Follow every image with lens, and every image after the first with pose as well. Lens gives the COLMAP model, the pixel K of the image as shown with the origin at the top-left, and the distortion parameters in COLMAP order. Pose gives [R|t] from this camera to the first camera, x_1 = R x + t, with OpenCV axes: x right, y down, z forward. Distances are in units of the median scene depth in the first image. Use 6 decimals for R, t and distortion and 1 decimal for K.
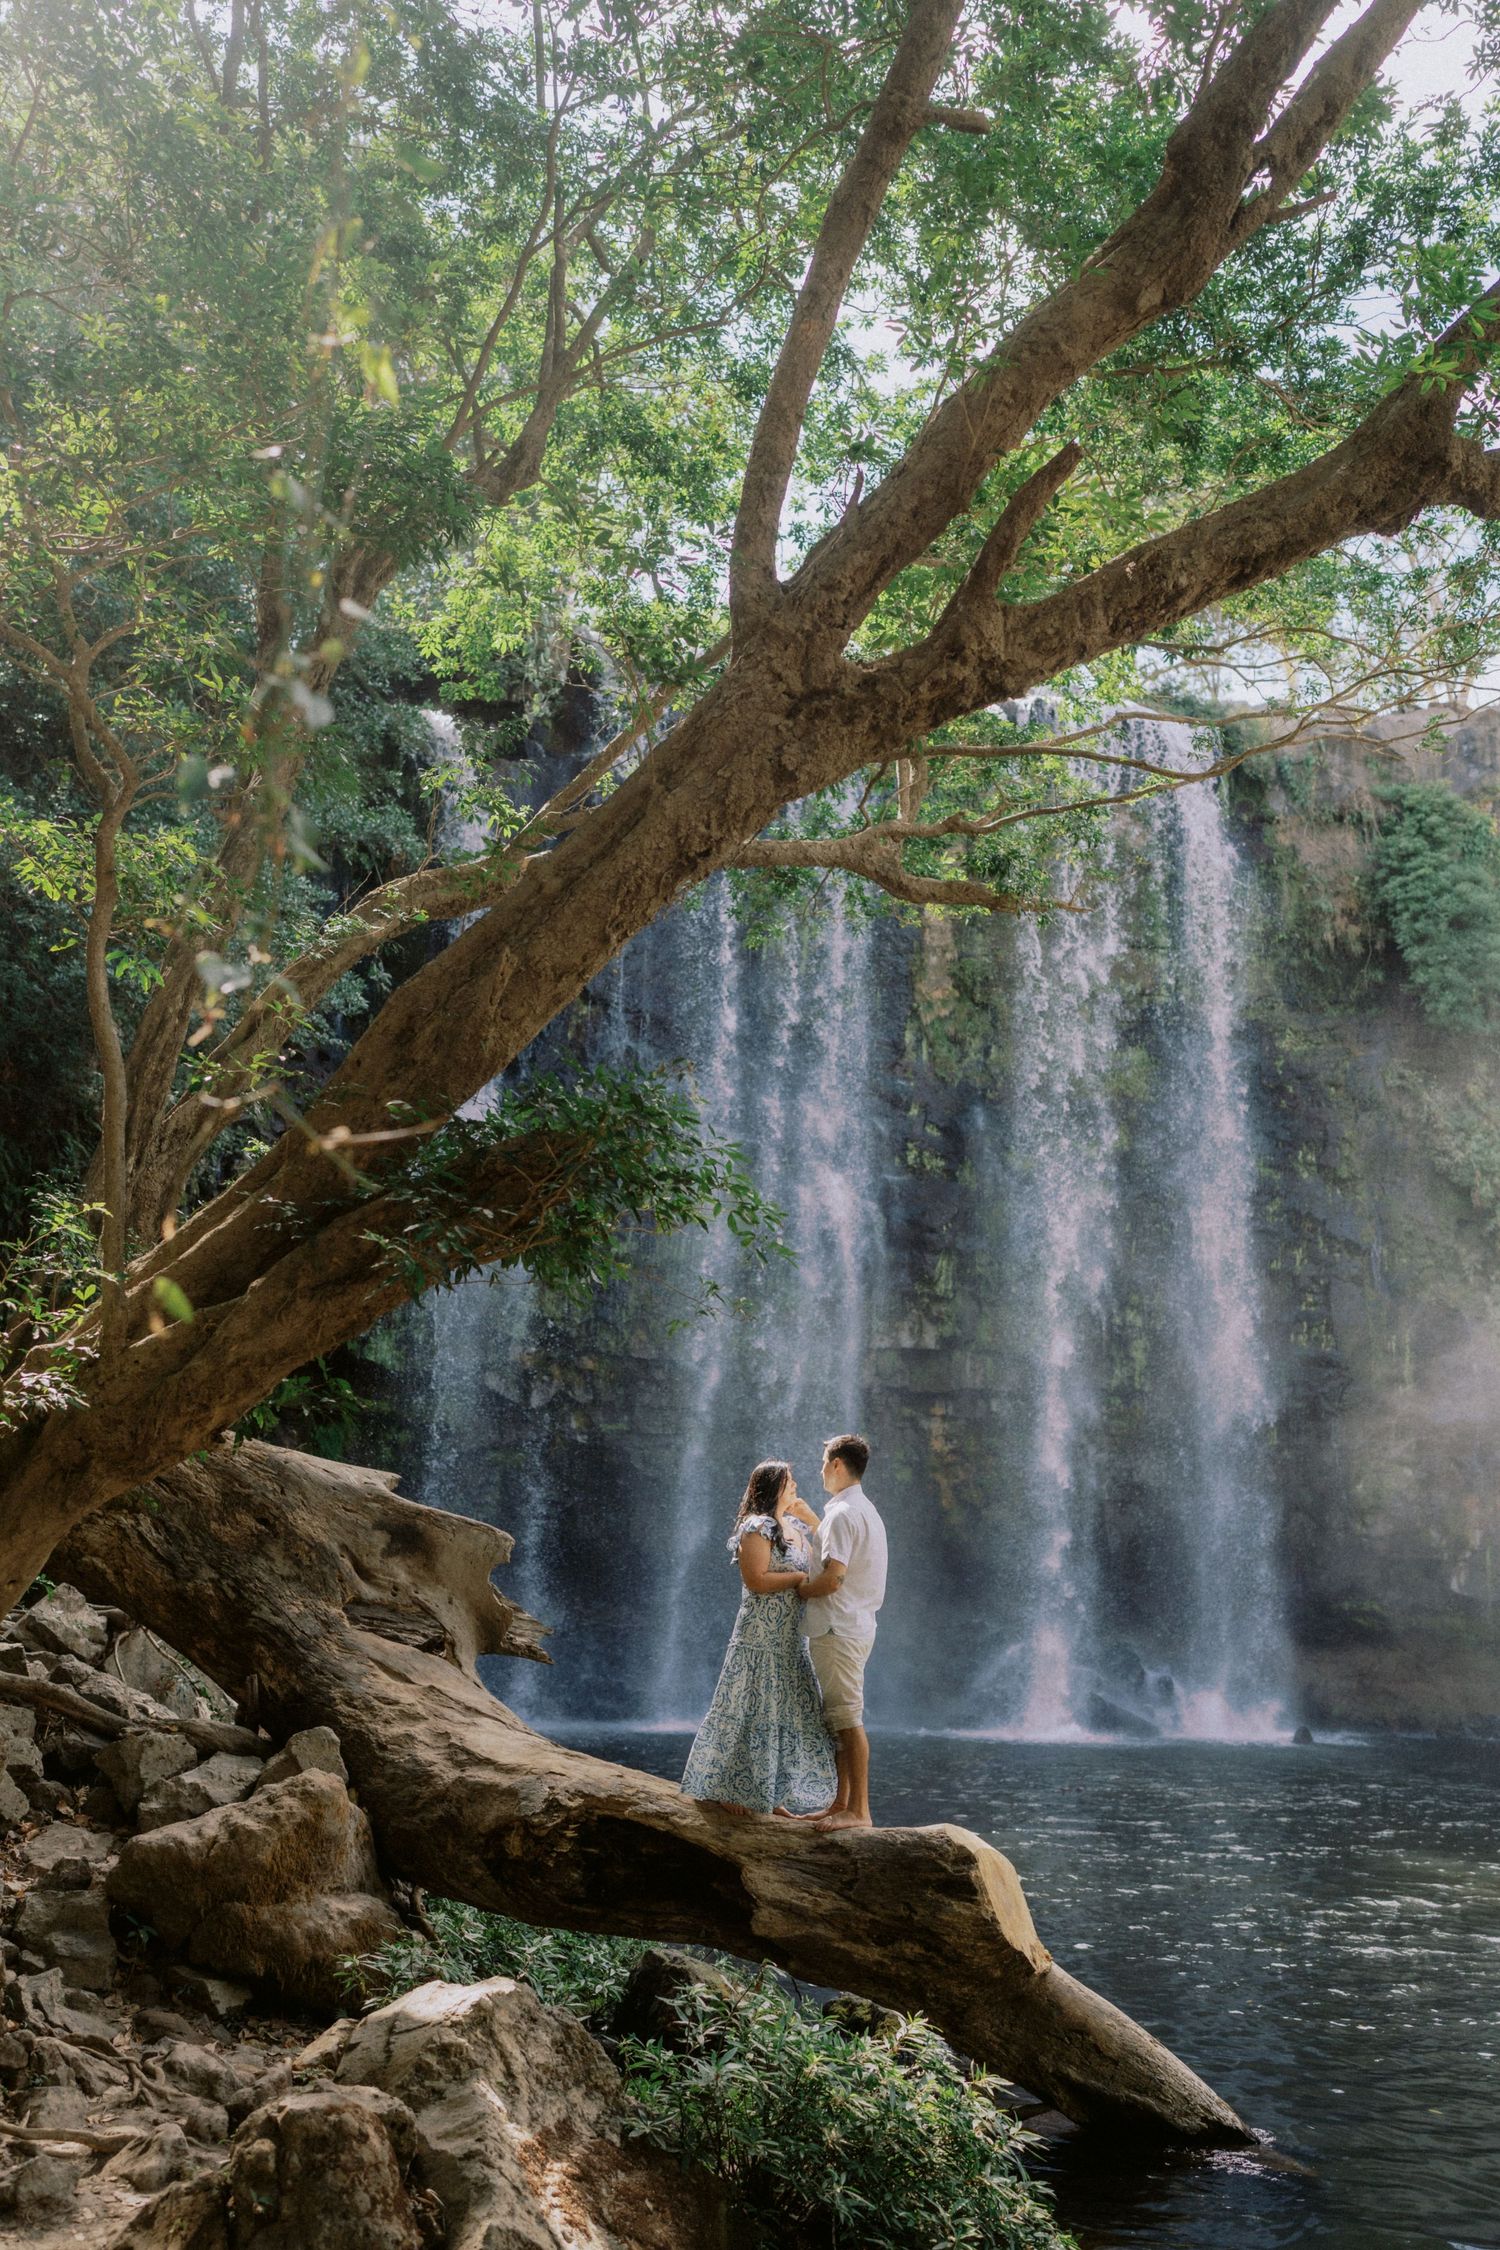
lens RADIAL K [[2165.7, 0, 741.4], [0, 2165.7, 1121.1], [0, 0, 1]] dist [-0.064461, 0.163167]
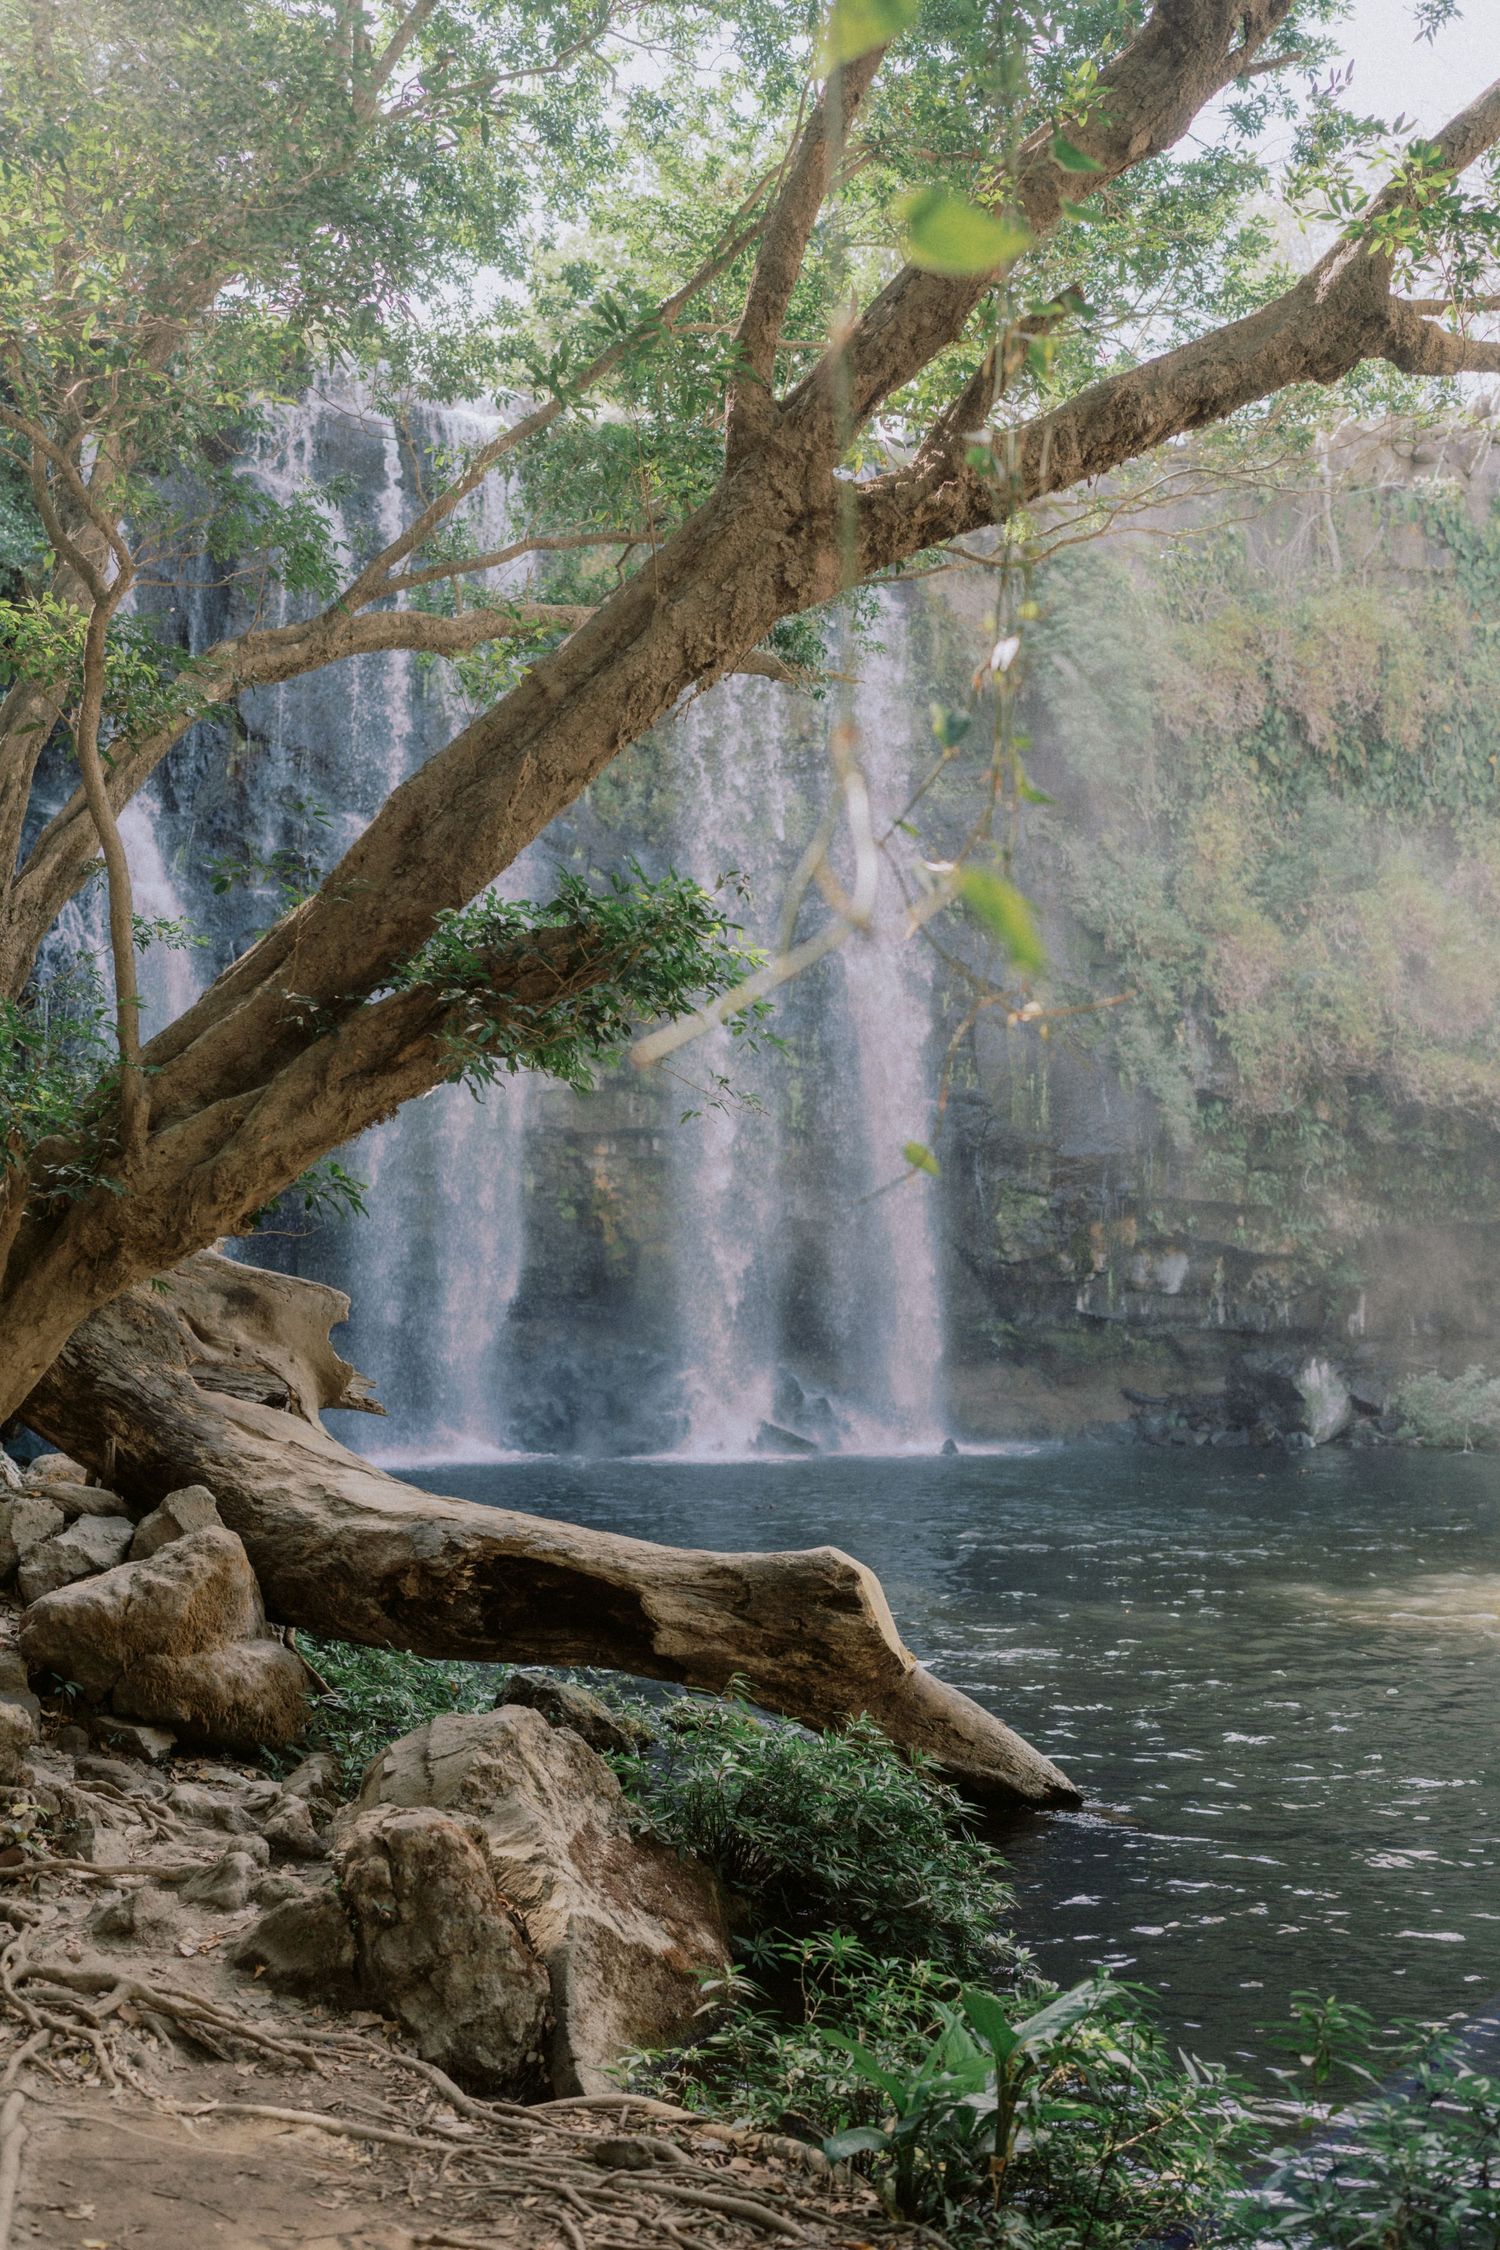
lens RADIAL K [[2172.8, 0, 750.0], [0, 2172.8, 1125.0], [0, 0, 1]] dist [-0.006025, -0.004239]
pose [[0.980820, -0.013209, 0.194467, -0.131209], [-0.011280, 0.992182, 0.124286, -0.020960], [-0.194588, -0.124096, 0.973003, -0.038361]]
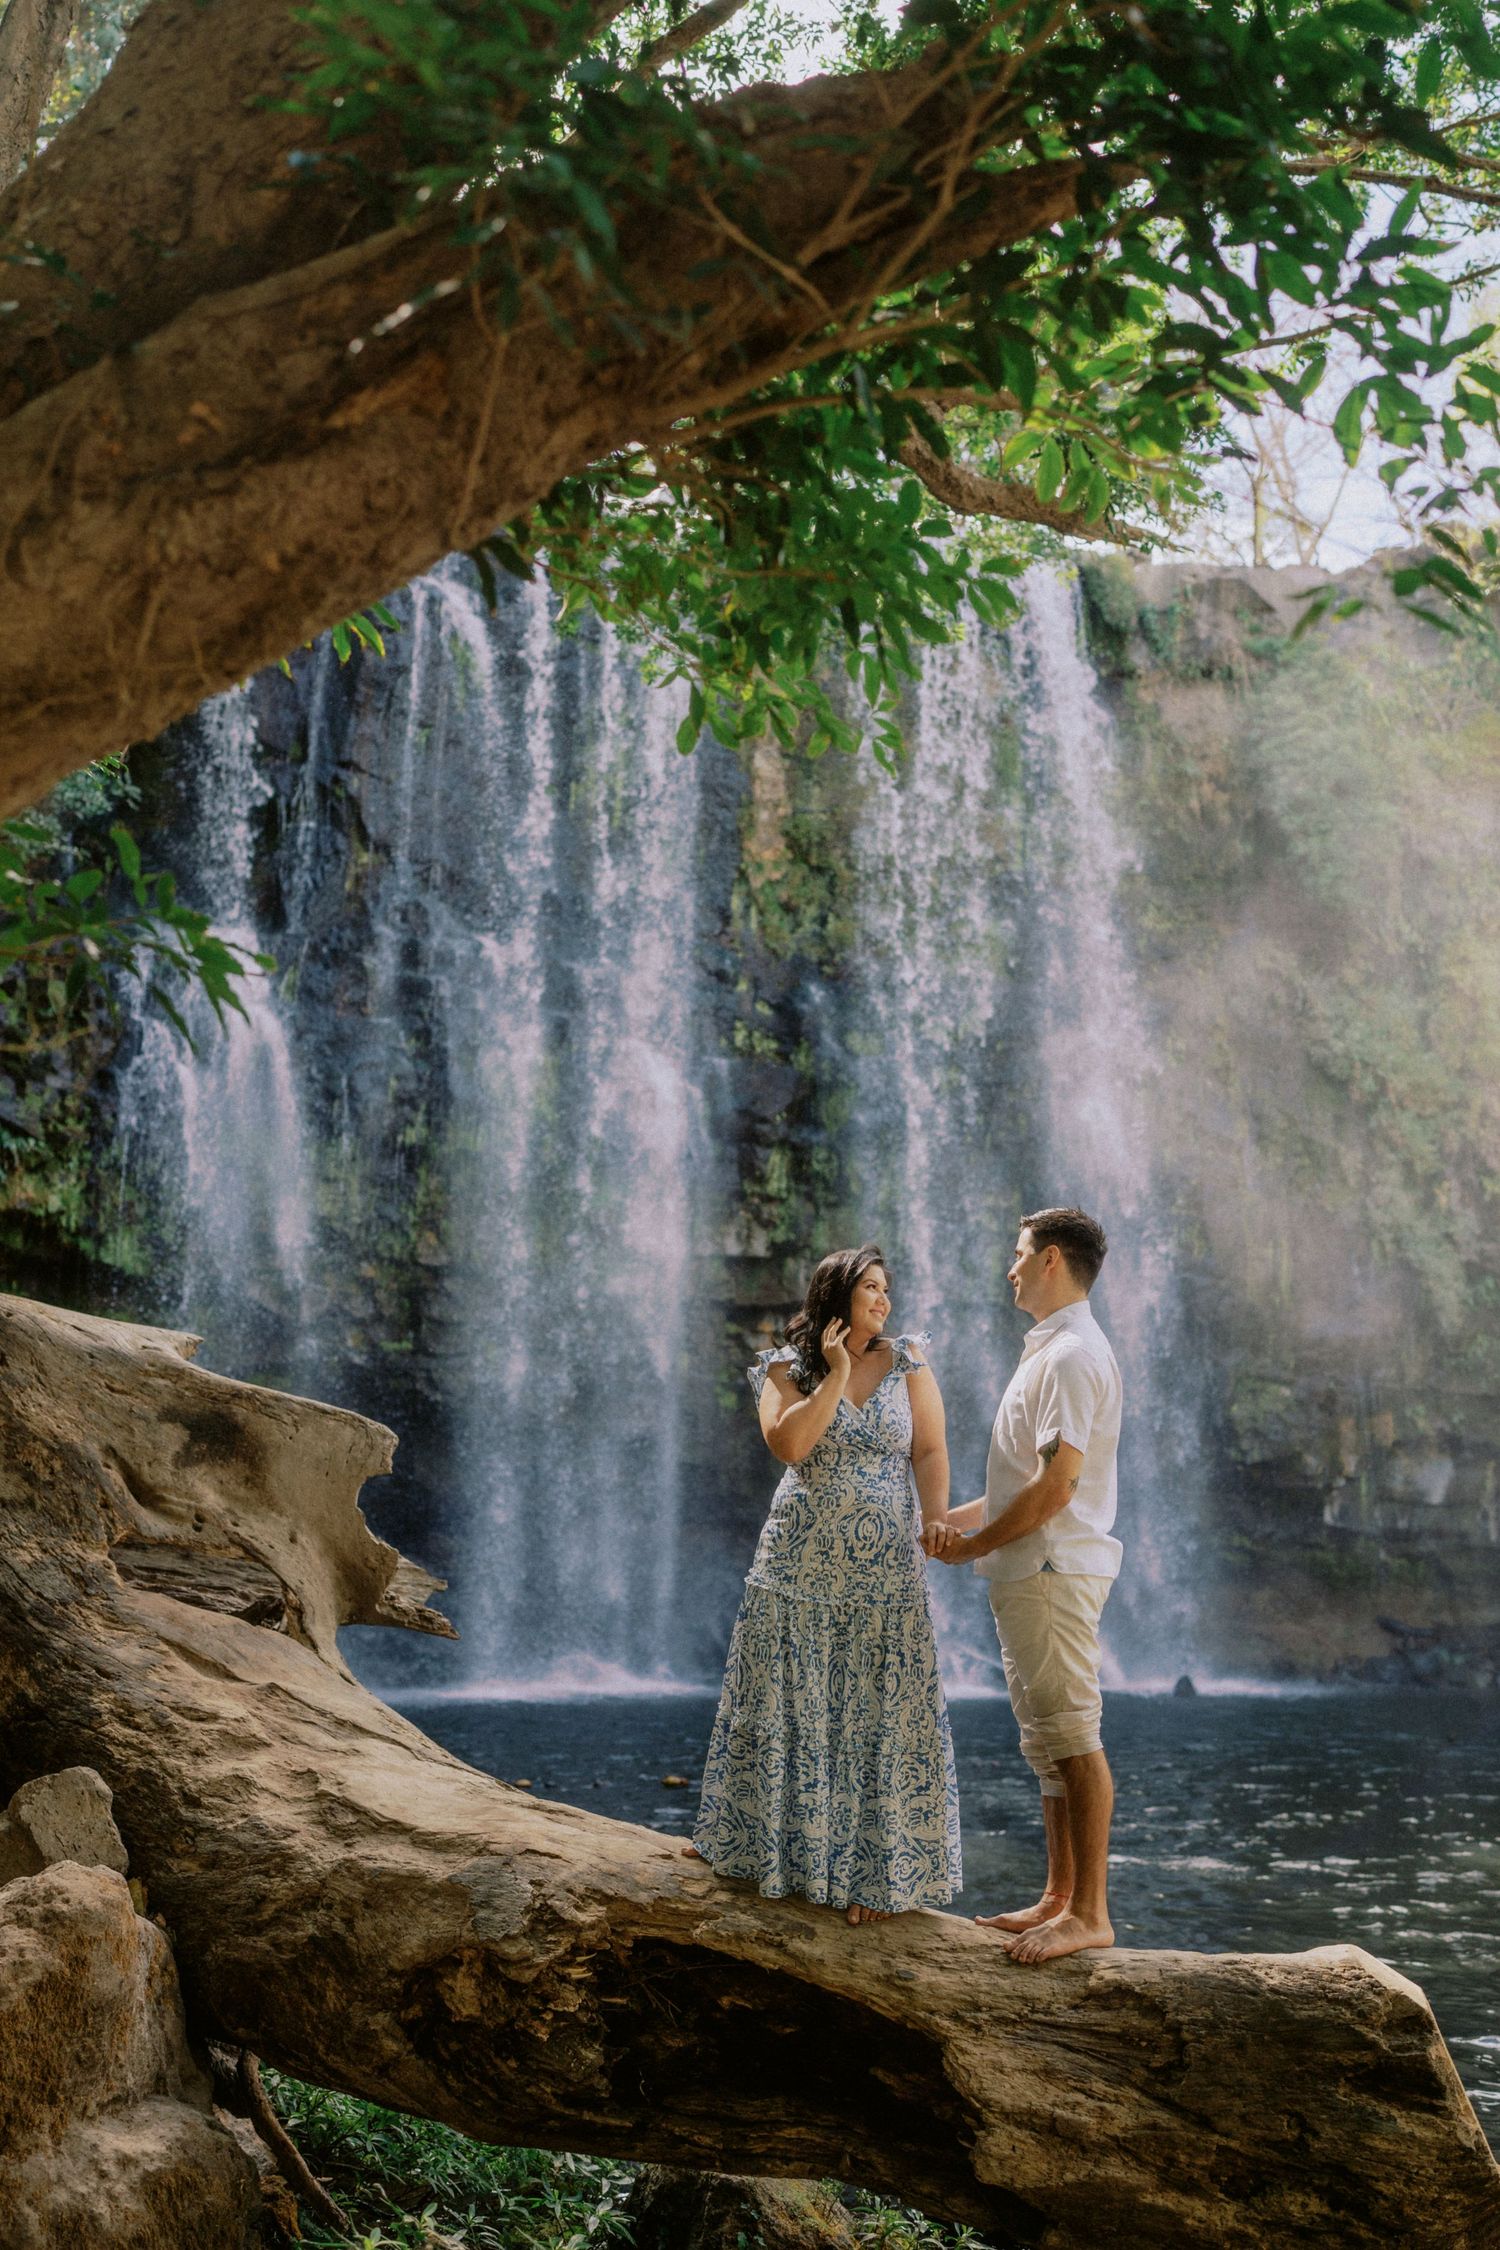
lens RADIAL K [[2165.7, 0, 741.4], [0, 2165.7, 1121.1], [0, 0, 1]] dist [-0.064461, 0.163167]
pose [[0.992365, 0.007283, 0.123124, -0.093577], [-0.010154, 0.999691, 0.022706, 0.100371], [-0.122921, -0.023783, 0.992131, 0.429864]]
